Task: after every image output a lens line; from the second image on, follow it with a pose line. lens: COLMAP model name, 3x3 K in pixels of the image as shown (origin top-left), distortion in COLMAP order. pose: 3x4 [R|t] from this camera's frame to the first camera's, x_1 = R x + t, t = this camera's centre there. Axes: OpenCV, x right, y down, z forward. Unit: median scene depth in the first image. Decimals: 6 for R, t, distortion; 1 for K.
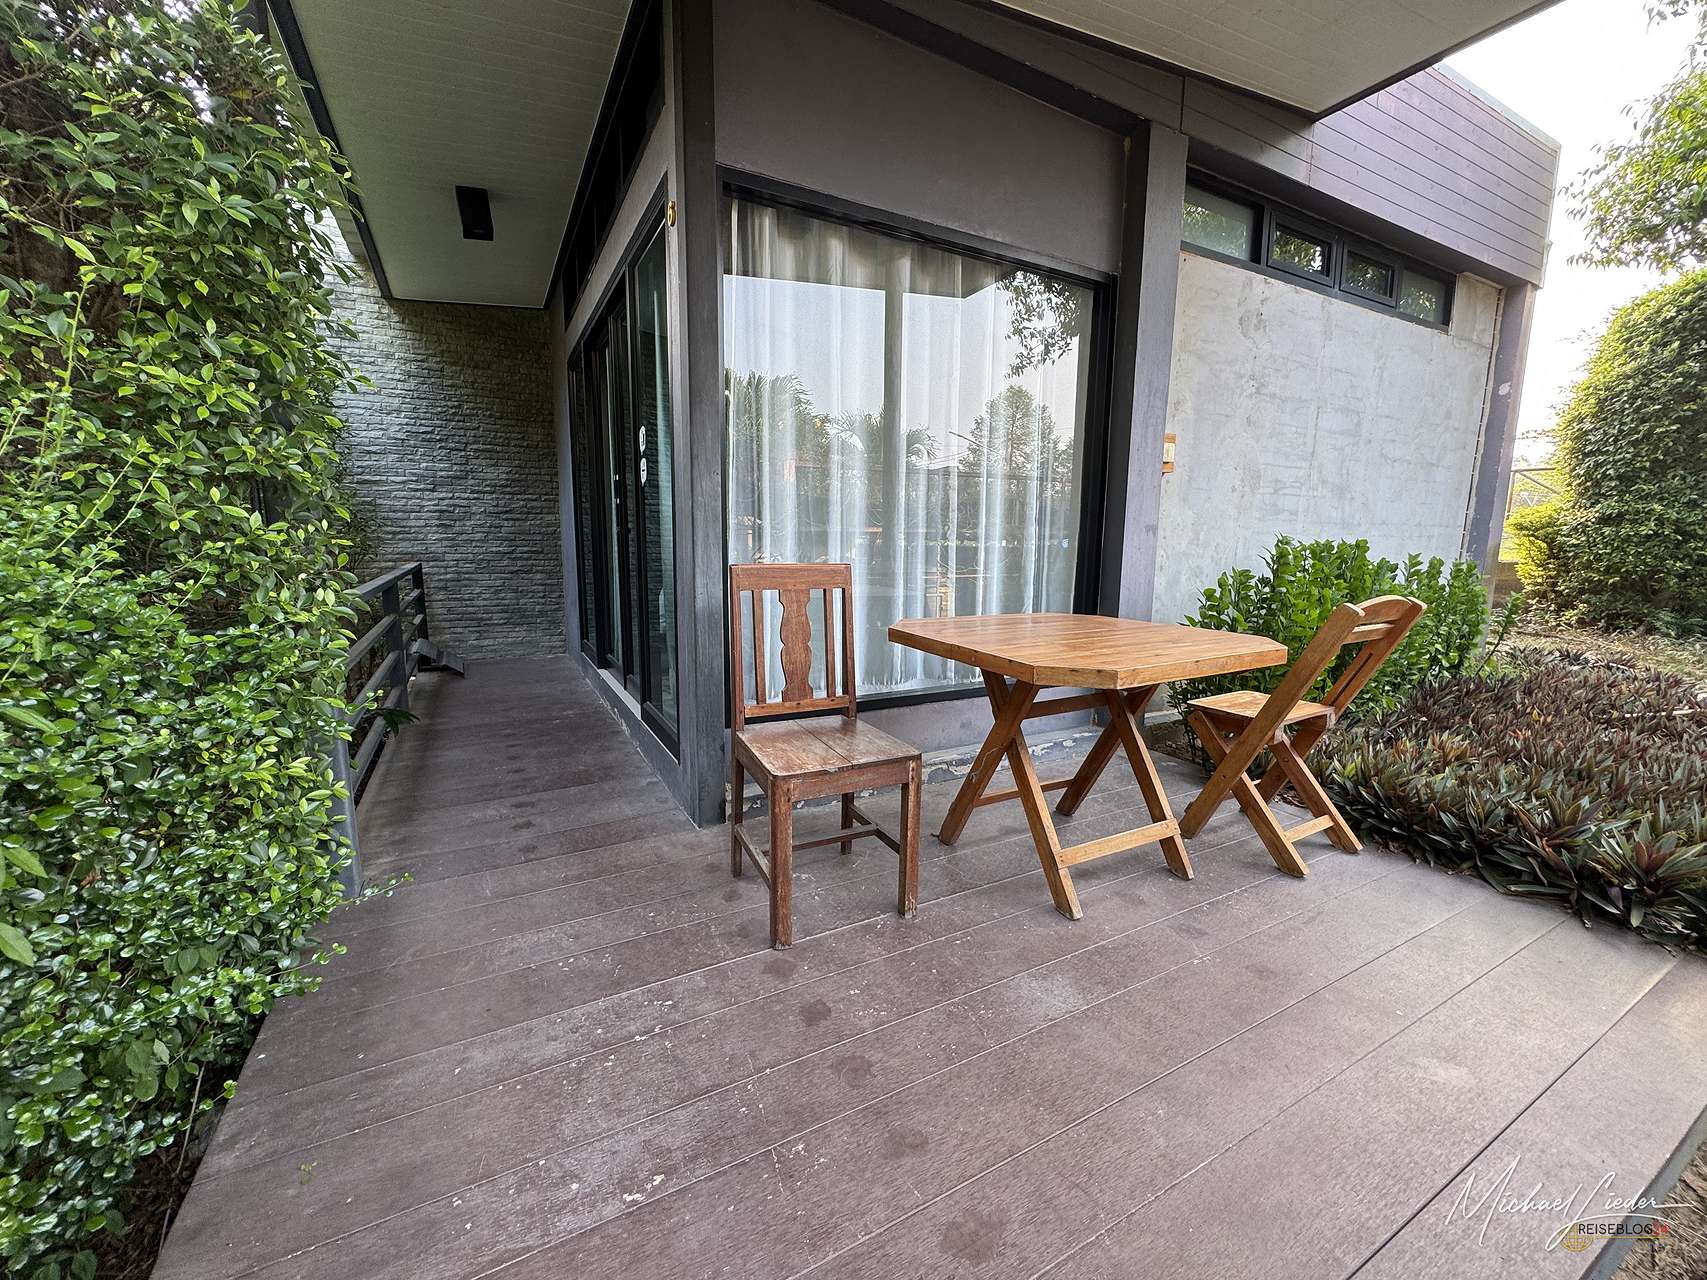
lens RADIAL K [[680.0, 0, 853.5], [0, 680.0, 640.0], [0, 0, 1]] dist [-0.001005, 0.000398]
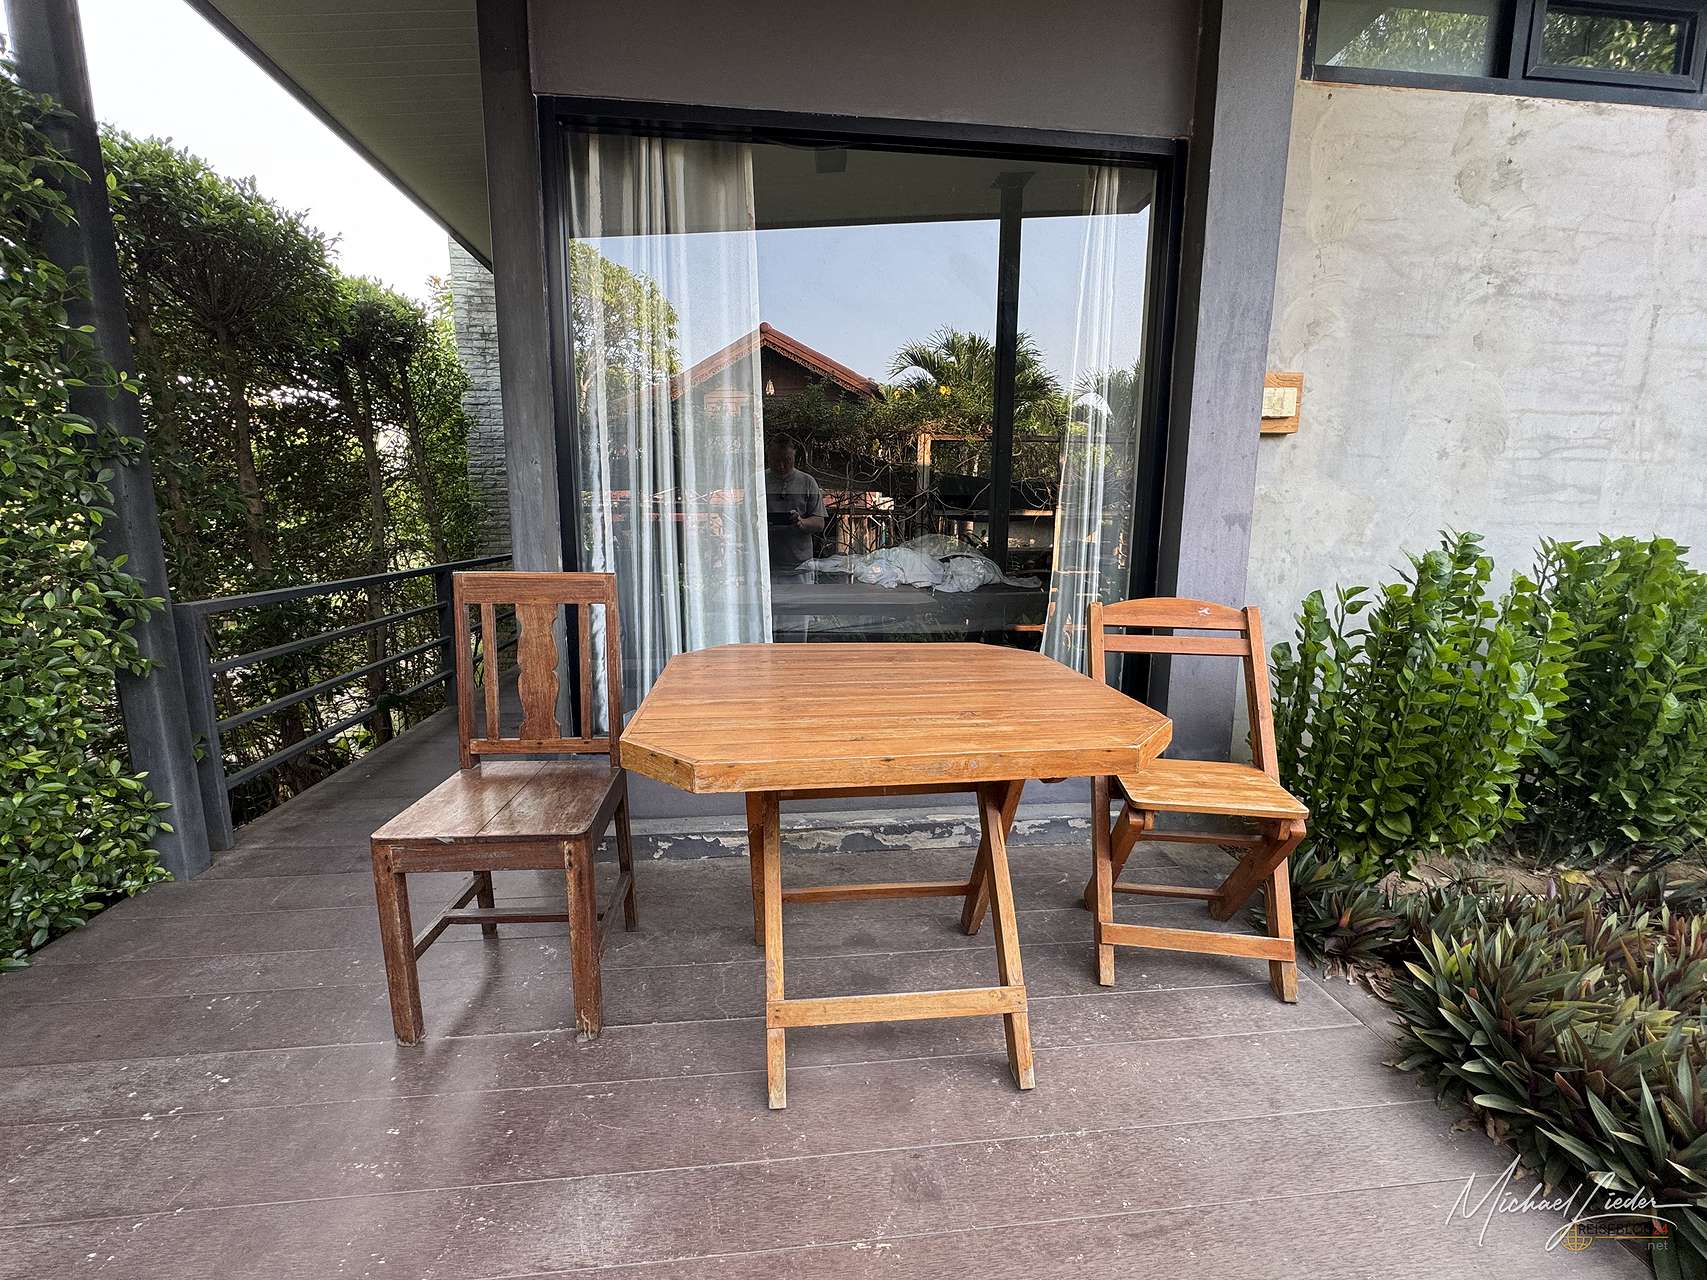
lens RADIAL K [[731.8, 0, 853.5], [0, 731.8, 640.0], [0, 0, 1]] dist [-0.000230, -0.000224]
pose [[0.927007, 0.059923, -0.370227, 0.330412], [-0.054445, 0.998198, 0.025239, -0.040740], [0.371072, -0.003240, 0.928599, 0.182385]]
